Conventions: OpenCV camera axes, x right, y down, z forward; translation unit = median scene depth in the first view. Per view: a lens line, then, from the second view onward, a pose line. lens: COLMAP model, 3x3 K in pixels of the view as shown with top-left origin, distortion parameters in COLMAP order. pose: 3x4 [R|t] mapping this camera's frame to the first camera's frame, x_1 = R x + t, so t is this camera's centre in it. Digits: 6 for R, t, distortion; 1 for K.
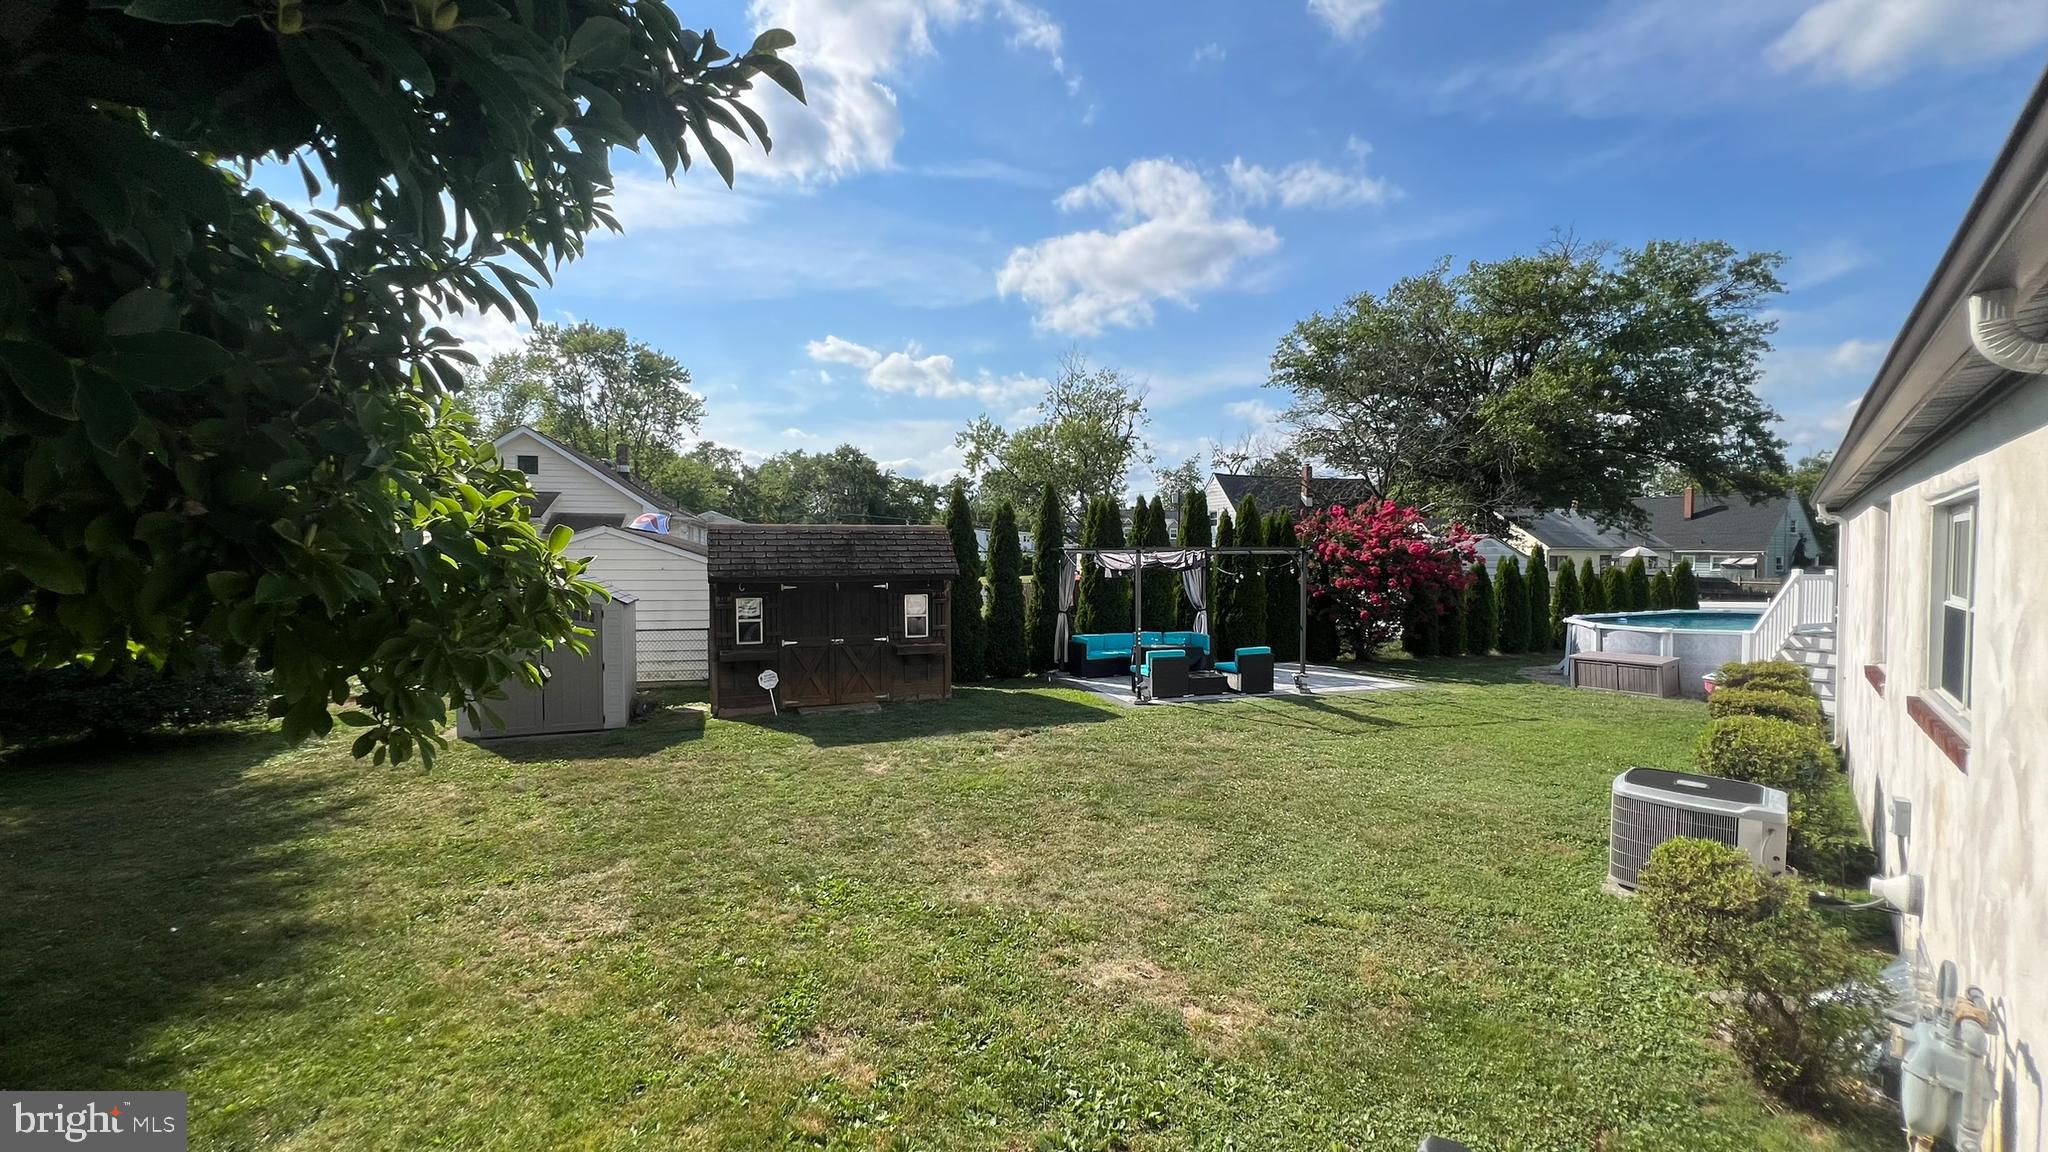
lens RADIAL K [[821.6, 0, 1024.0], [0, 821.6, 576.0], [0, 0, 1]] dist [-0.002676, -0.000234]
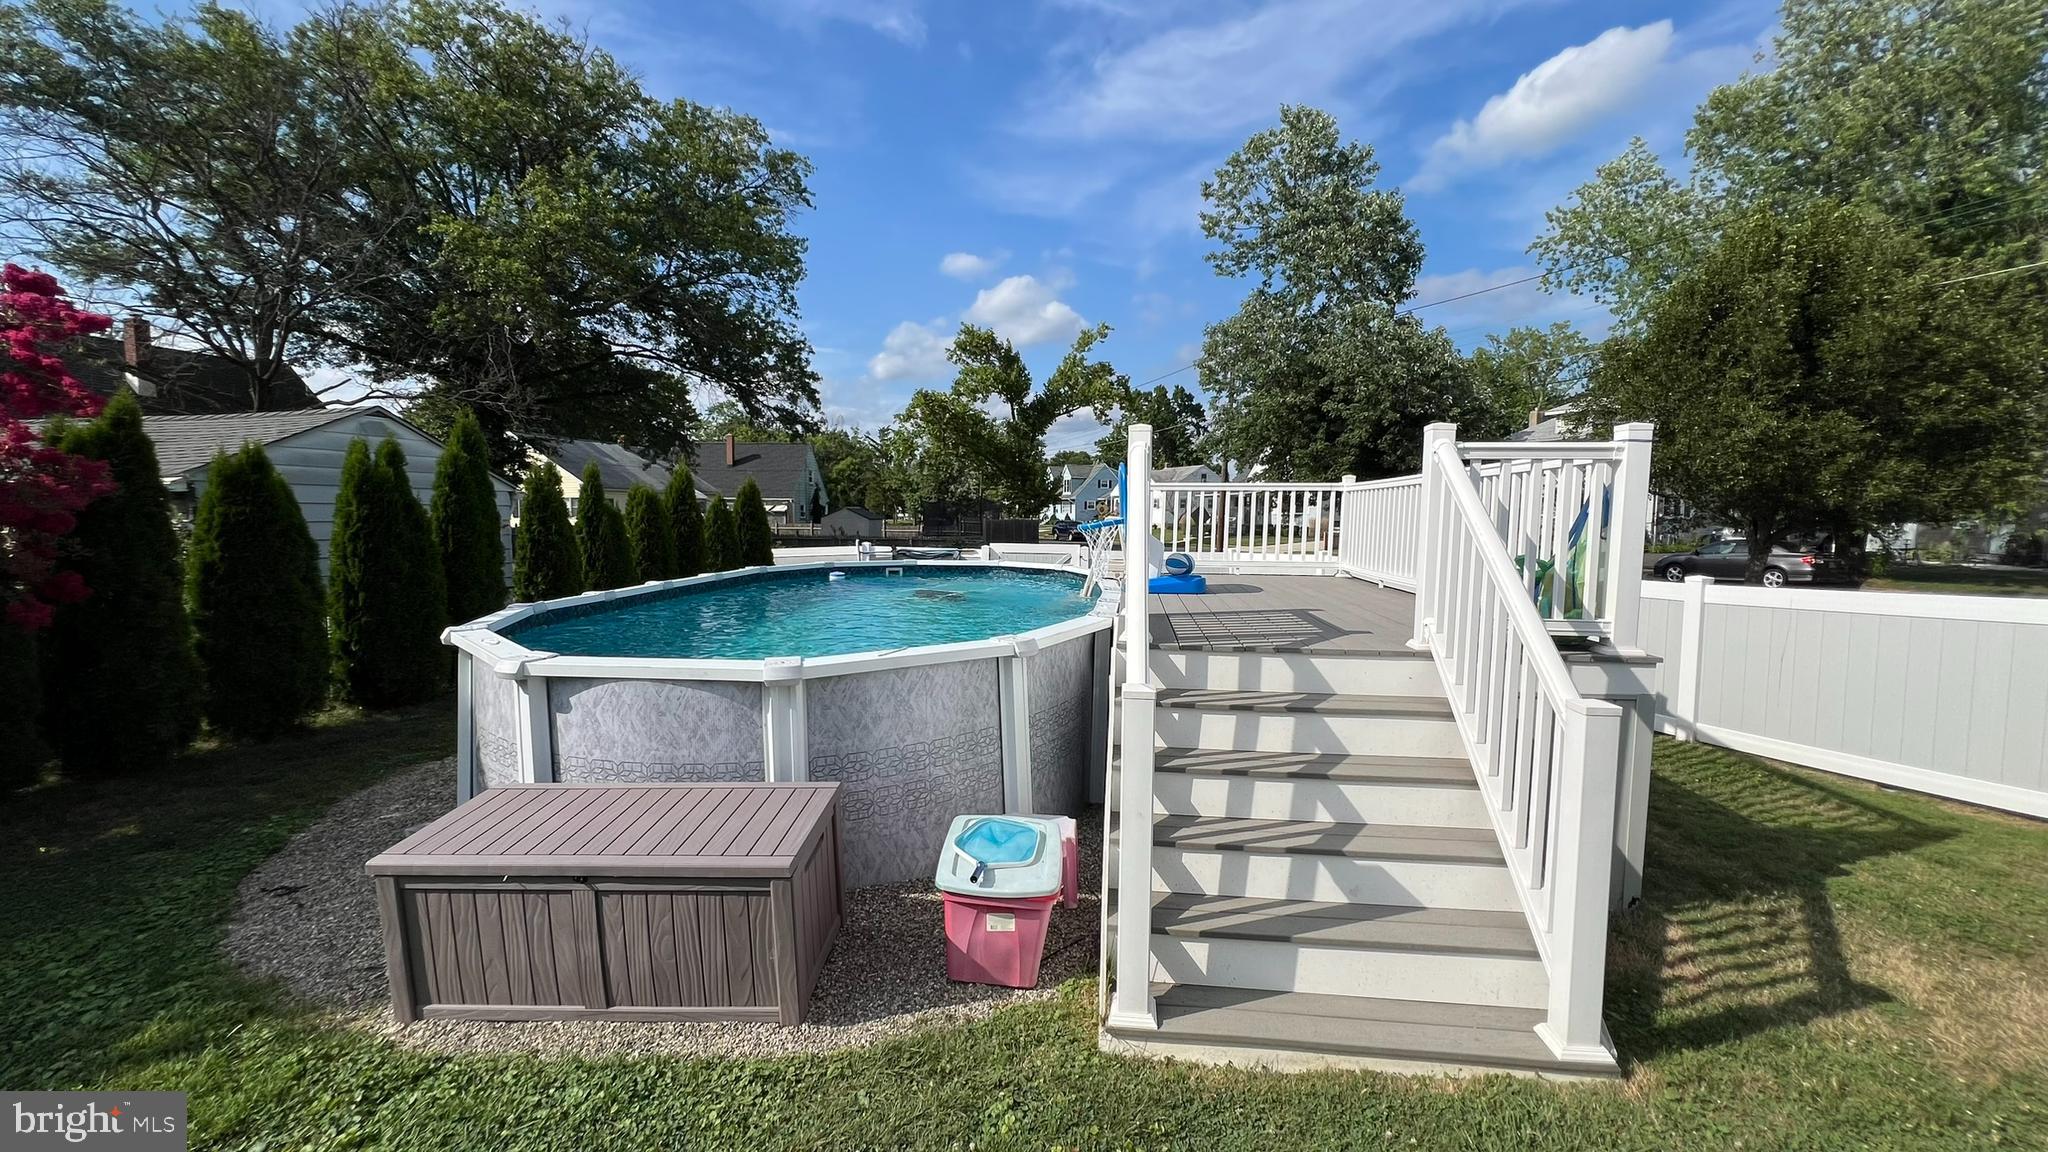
lens RADIAL K [[814.4, 0, 1024.0], [0, 814.4, 576.0], [0, 0, 1]] dist [0.000440, 0.000099]
pose [[0.513576, -0.066119, 0.855493, 0.242786], [0.019123, 0.997661, 0.065627, 0.009108], [-0.857831, -0.017345, 0.513639, 0.321536]]
